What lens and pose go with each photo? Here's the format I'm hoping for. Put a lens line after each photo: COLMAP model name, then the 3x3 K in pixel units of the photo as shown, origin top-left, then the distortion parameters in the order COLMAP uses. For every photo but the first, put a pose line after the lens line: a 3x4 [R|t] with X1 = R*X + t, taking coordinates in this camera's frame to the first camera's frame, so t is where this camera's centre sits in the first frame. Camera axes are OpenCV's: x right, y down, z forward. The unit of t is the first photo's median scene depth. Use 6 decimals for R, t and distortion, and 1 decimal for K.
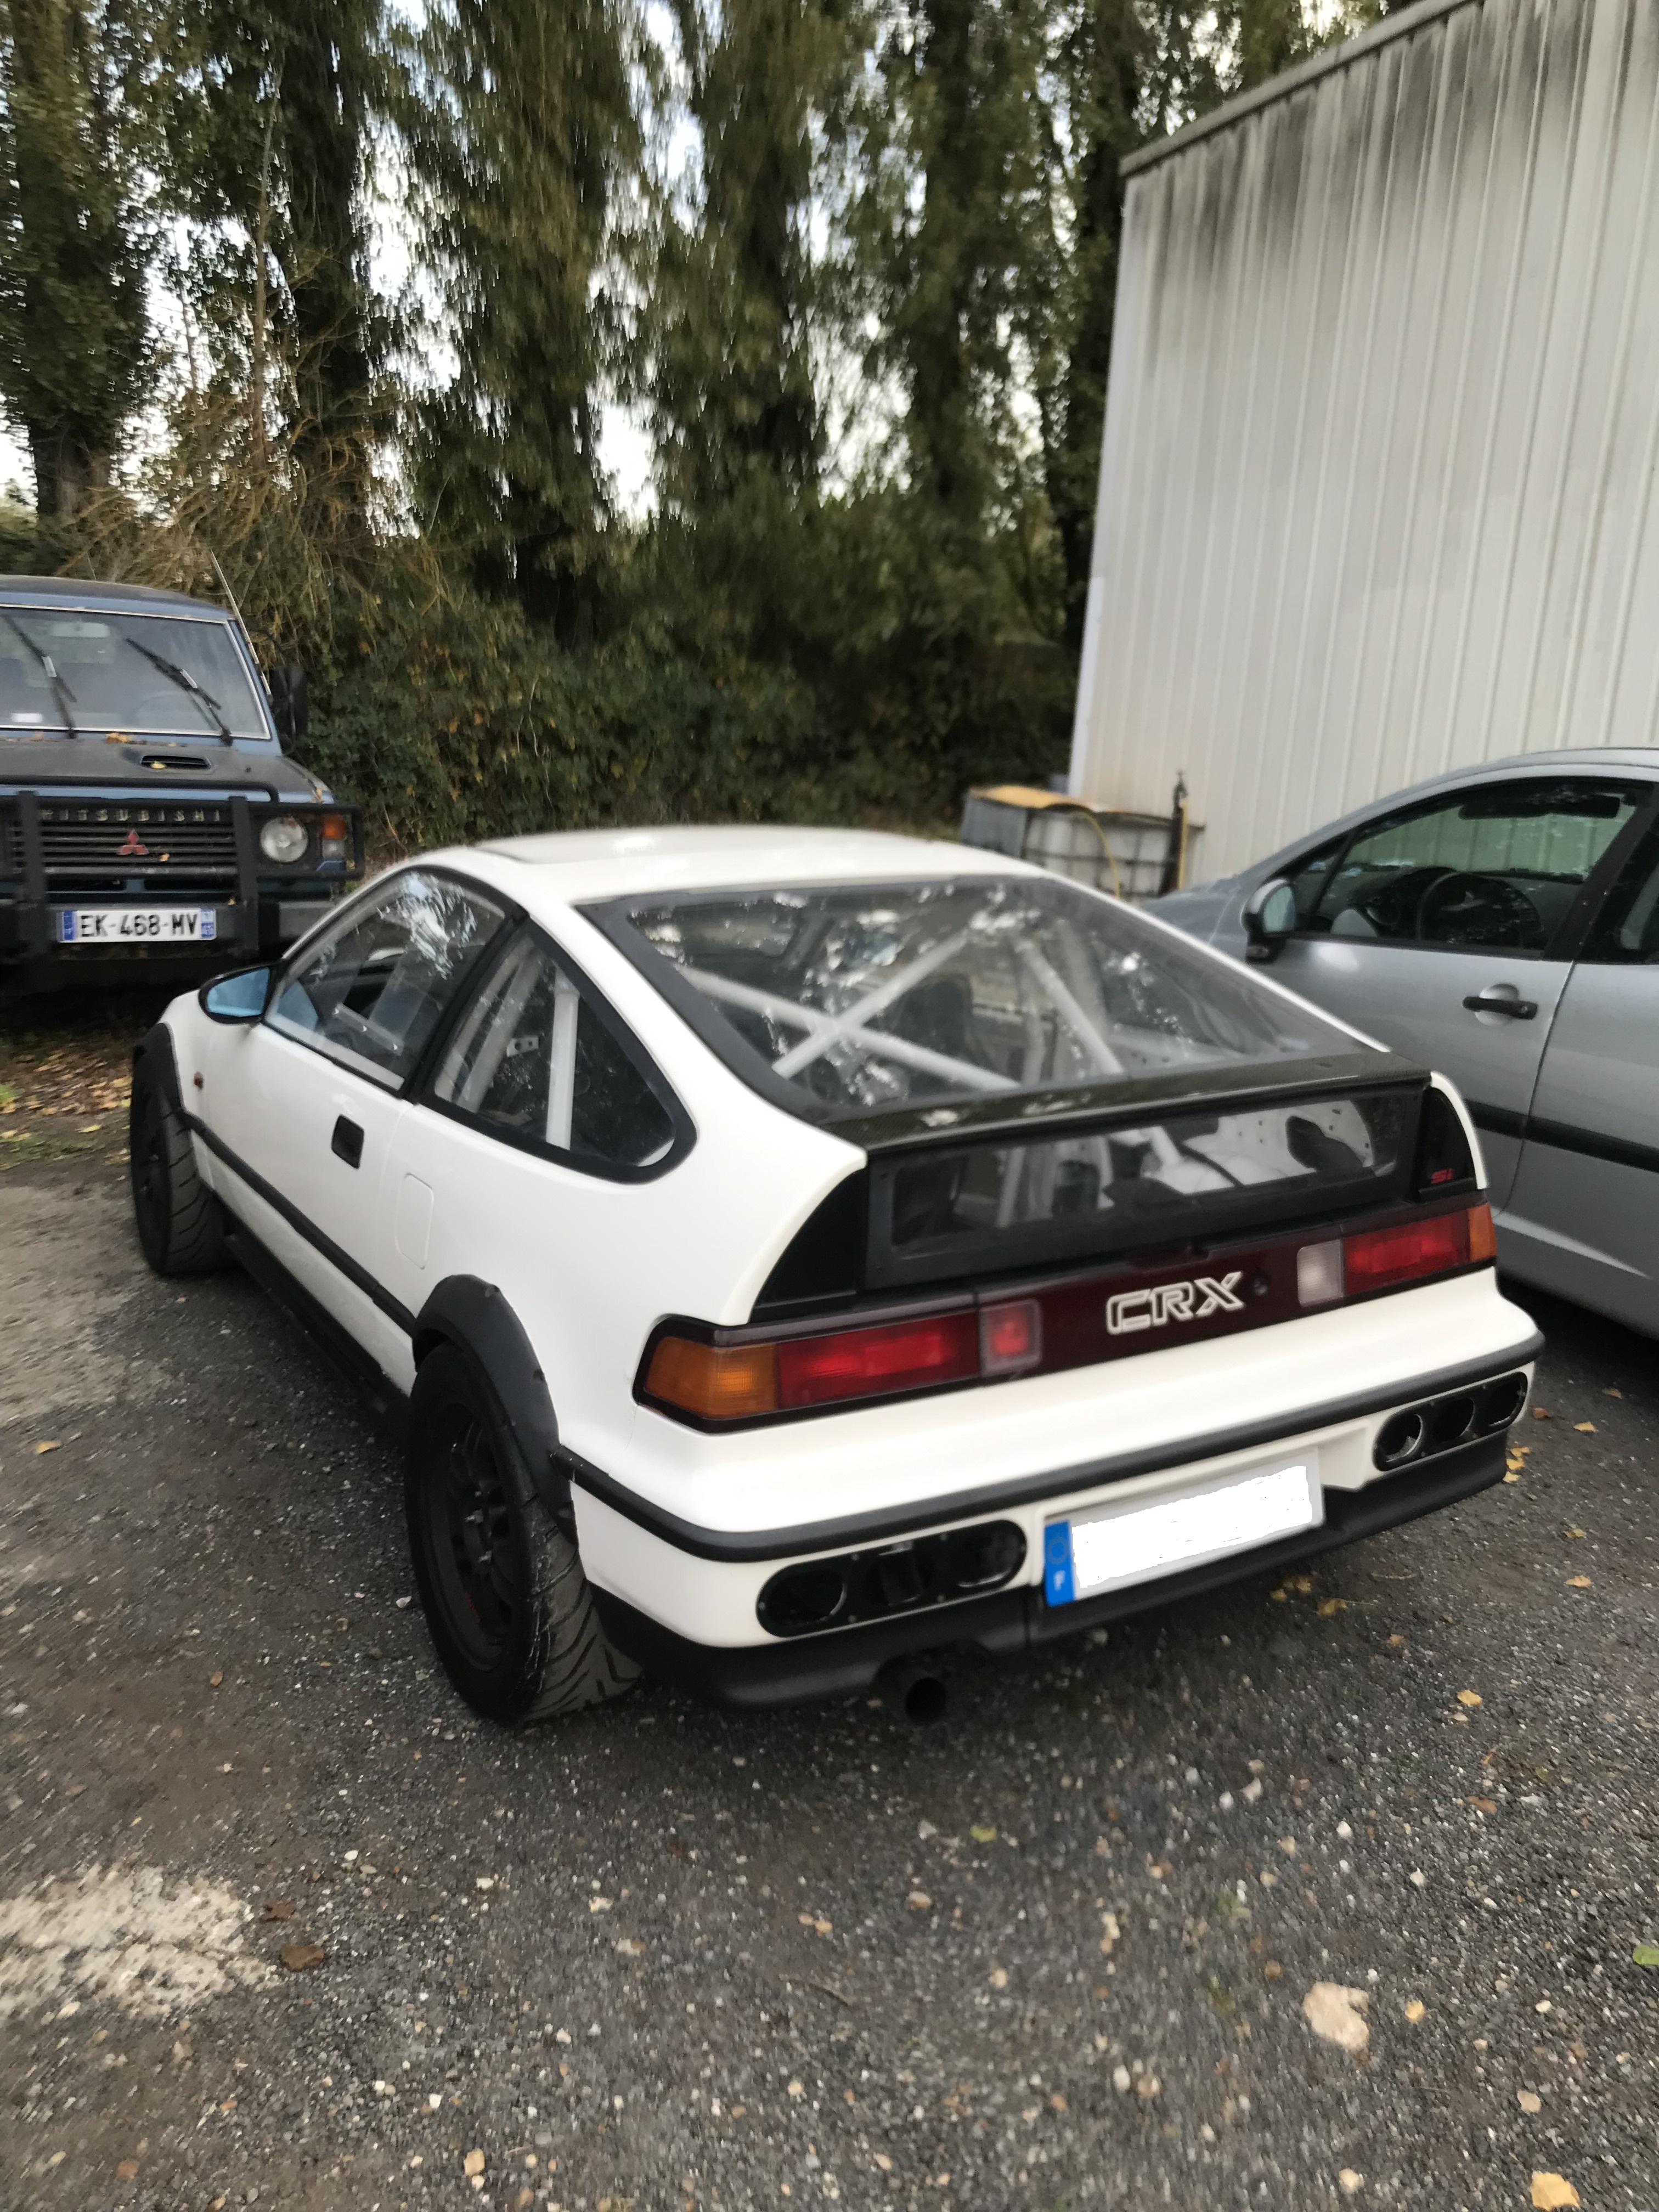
lens RADIAL K [[1808.3, 0, 825.9], [0, 1808.3, 1106.0], [0, 0, 1]] dist [-0.008294, 0.000777]
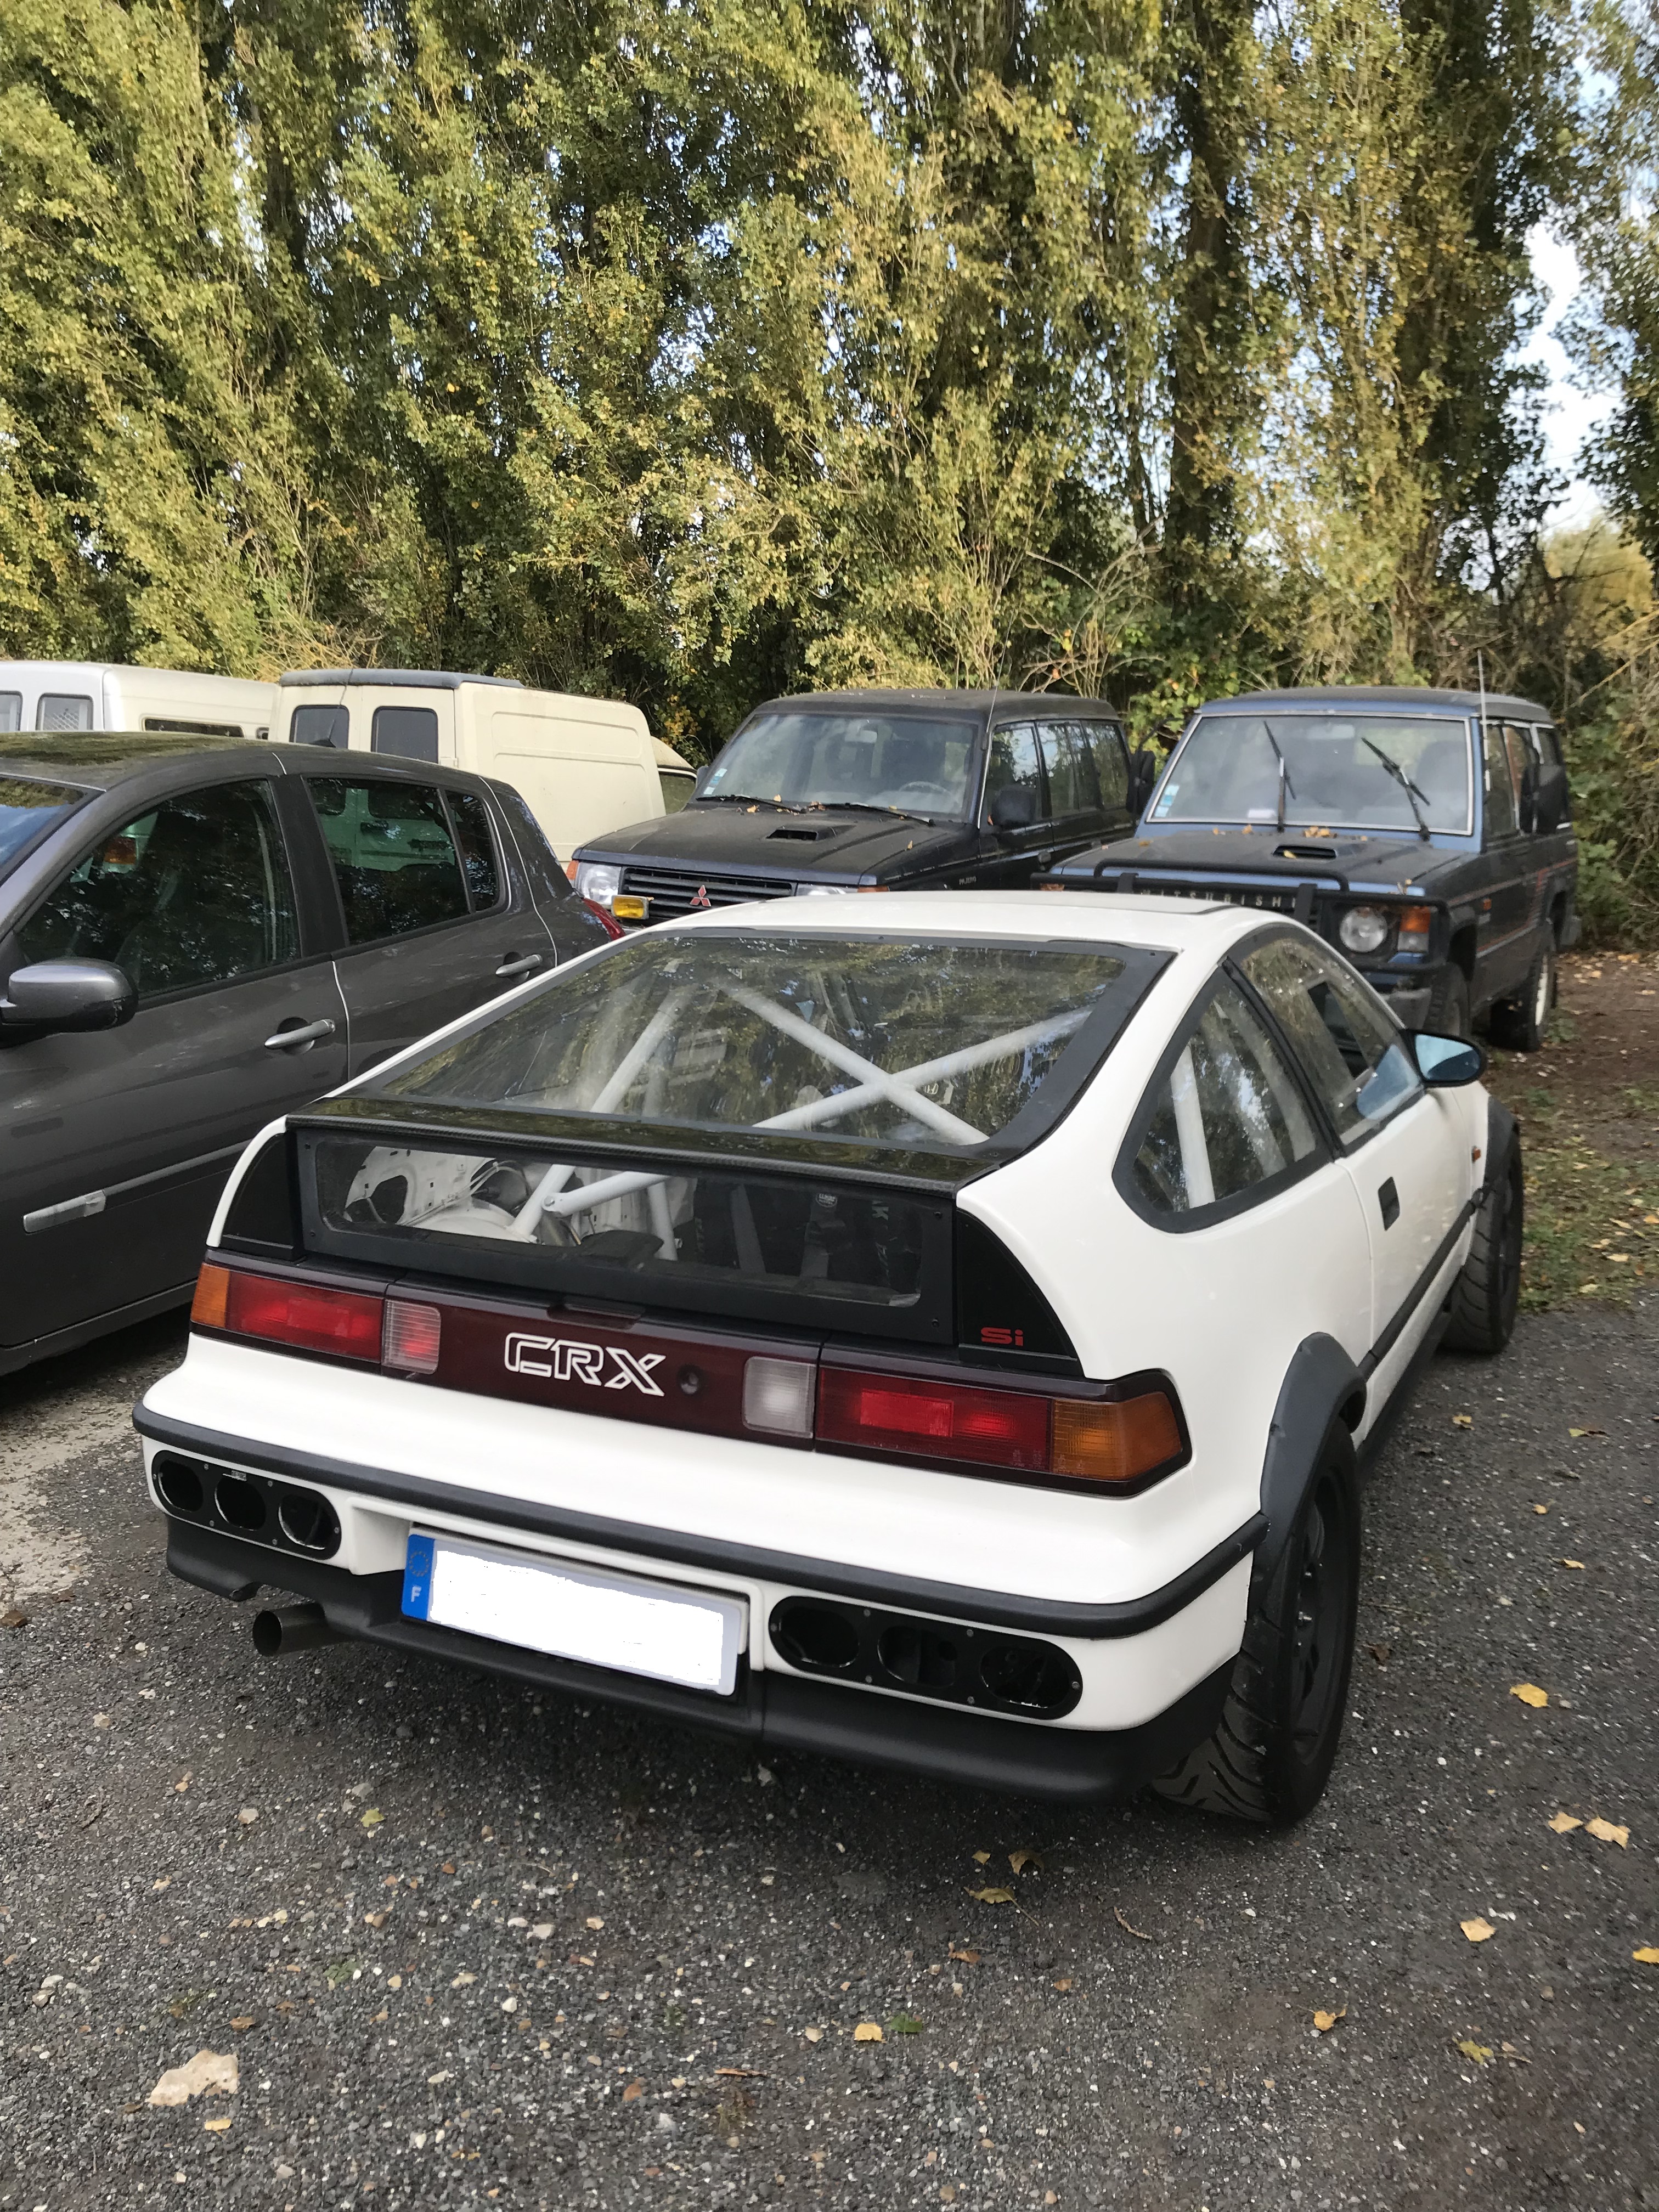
lens RADIAL K [[1808.3, 0, 826.6], [0, 1808.3, 1104.5], [0, 0, 1]] dist [-0.008294, 0.000777]
pose [[0.537715, 0.119514, -0.834613, 1.009906], [-0.179159, 0.983492, 0.025406, -0.065127], [0.823871, 0.135868, 0.550251, 0.583553]]
